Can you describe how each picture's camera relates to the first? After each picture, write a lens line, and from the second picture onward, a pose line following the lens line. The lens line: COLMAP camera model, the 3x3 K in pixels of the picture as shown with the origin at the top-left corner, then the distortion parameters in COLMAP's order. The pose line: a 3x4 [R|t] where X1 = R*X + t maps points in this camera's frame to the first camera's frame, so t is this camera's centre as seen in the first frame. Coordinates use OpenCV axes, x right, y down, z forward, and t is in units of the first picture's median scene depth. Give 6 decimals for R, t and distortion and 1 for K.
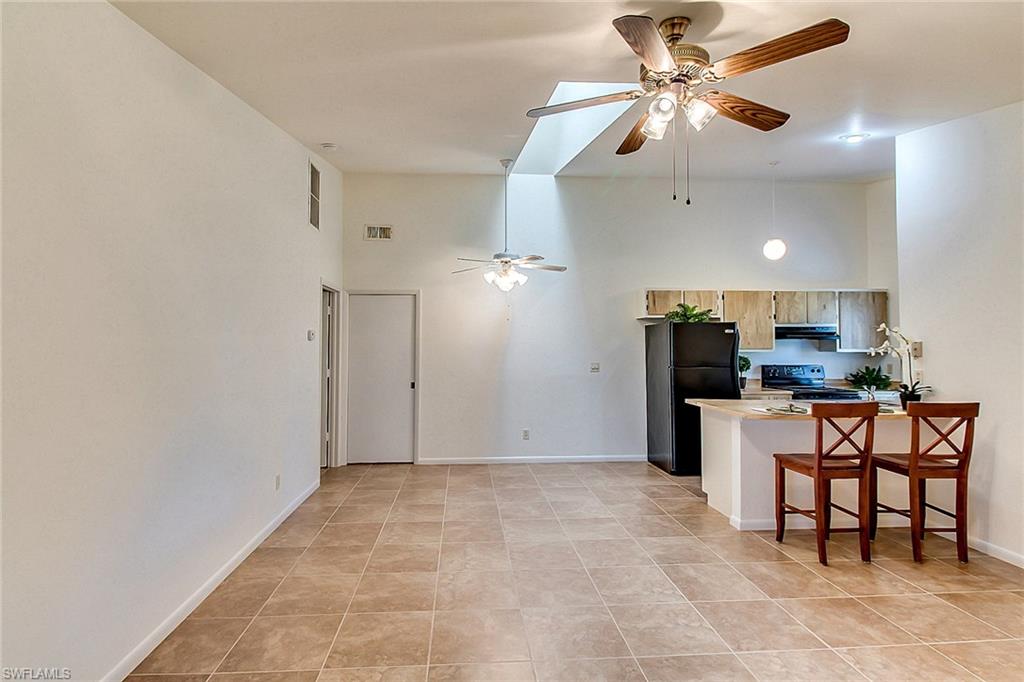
lens RADIAL K [[515.4, 0, 494.9], [0, 515.4, 330.5], [0, 0, 1]] dist [0.028781, -0.025366]
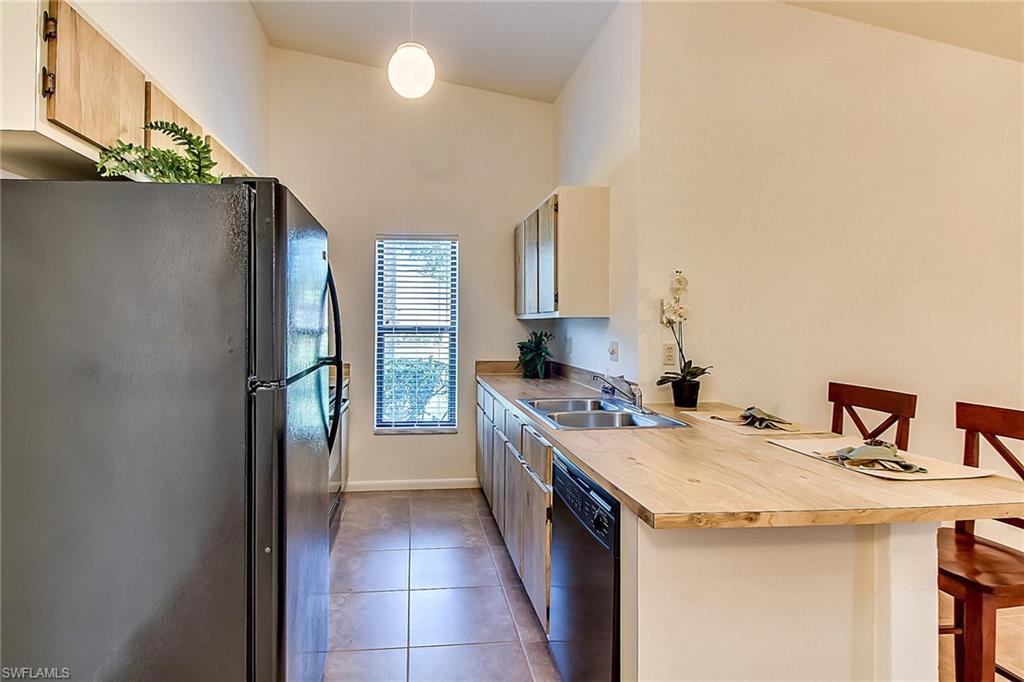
lens RADIAL K [[525.3, 0, 457.5], [0, 525.3, 318.1], [0, 0, 1]] dist [0.001211, -0.000485]
pose [[-0.024498, 0.002568, 0.999697, 0.131355], [-0.033040, 0.999448, -0.003377, 0.048672], [-0.999154, -0.033113, -0.024399, 1.128380]]
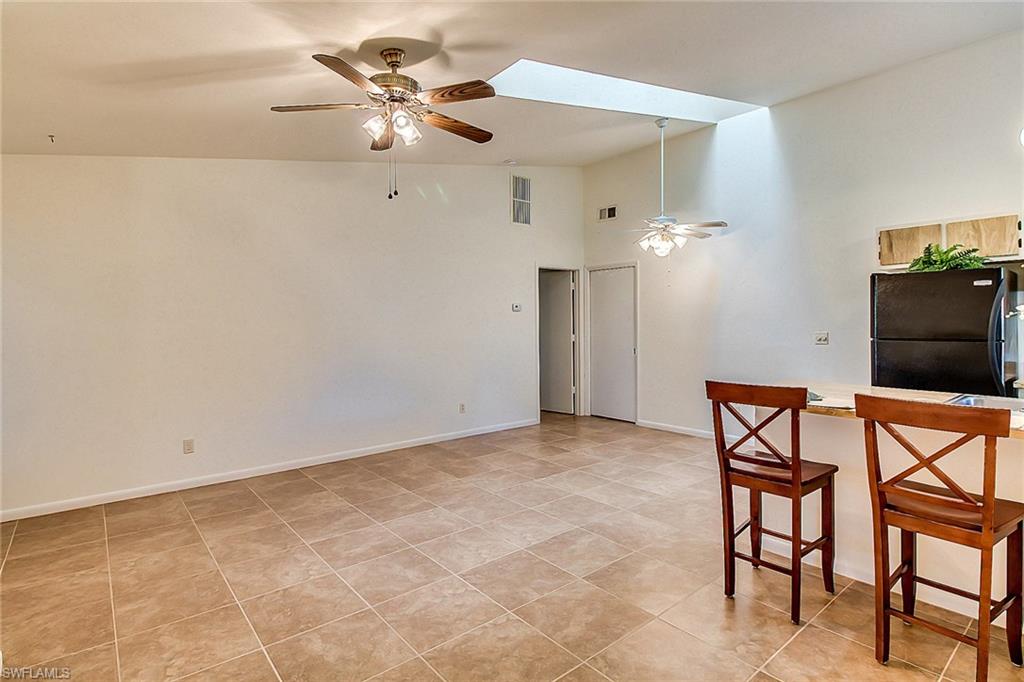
lens RADIAL K [[518.3, 0, 520.1], [0, 518.3, 323.4], [0, 0, 1]] dist [0.001187, -0.001173]
pose [[0.594435, -0.000852, -0.804143, 0.762332], [0.034436, 0.999109, 0.024397, 0.019421], [0.803406, -0.042194, 0.593935, 0.234363]]
